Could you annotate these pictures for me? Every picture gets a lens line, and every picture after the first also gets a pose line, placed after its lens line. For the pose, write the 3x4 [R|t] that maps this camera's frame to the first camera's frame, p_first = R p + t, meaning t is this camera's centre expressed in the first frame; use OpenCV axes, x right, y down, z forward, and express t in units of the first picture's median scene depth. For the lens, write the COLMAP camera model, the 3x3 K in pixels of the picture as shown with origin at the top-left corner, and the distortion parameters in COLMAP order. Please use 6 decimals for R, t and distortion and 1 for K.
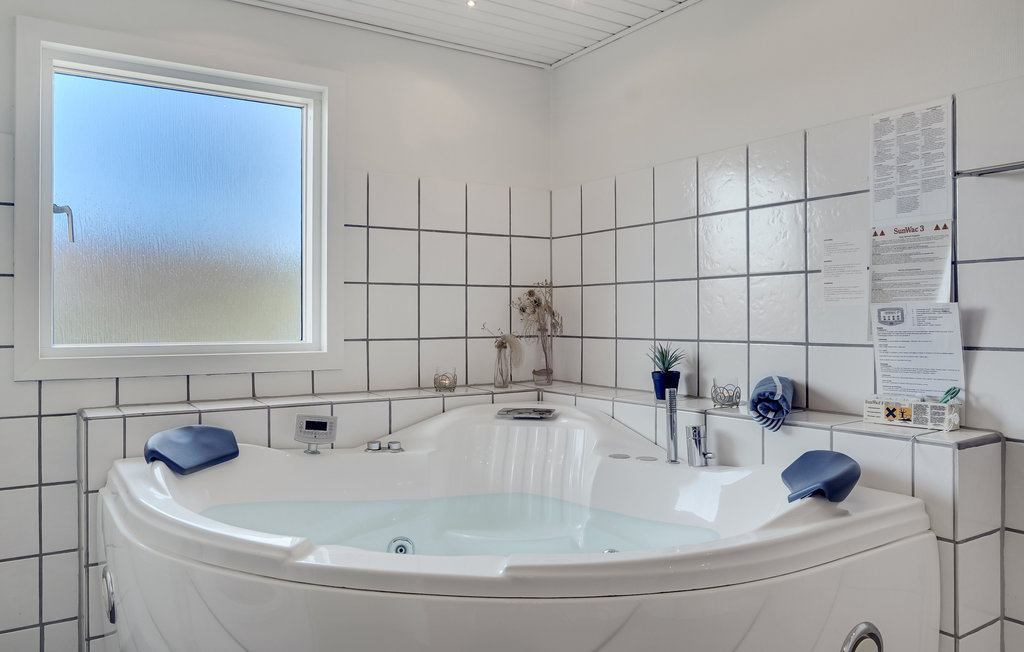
lens RADIAL K [[766.7, 0, 511.2], [0, 766.7, 312.2], [0, 0, 1]] dist [-0.029381, 0.000084]
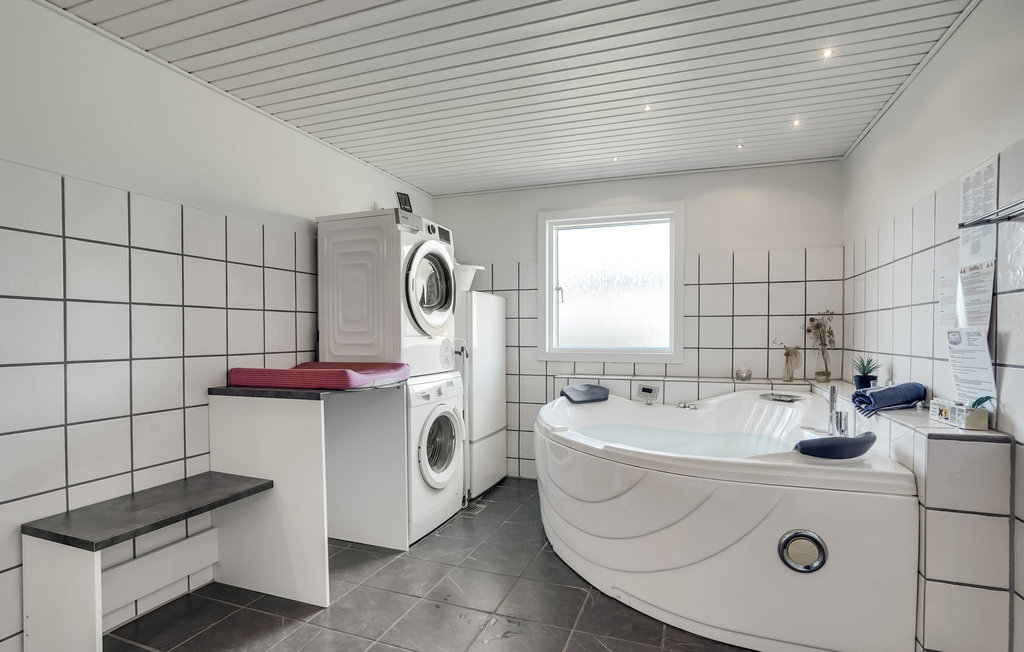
lens RADIAL K [[520.0, 0, 510.9], [0, 520.0, 341.5], [0, 0, 1]] dist [-0.000847, -0.000080]
pose [[0.604348, 0.014722, -0.796584, 0.708655], [0.003639, 0.999768, 0.021238, -0.008923], [0.796712, -0.015734, 0.604154, -0.106753]]
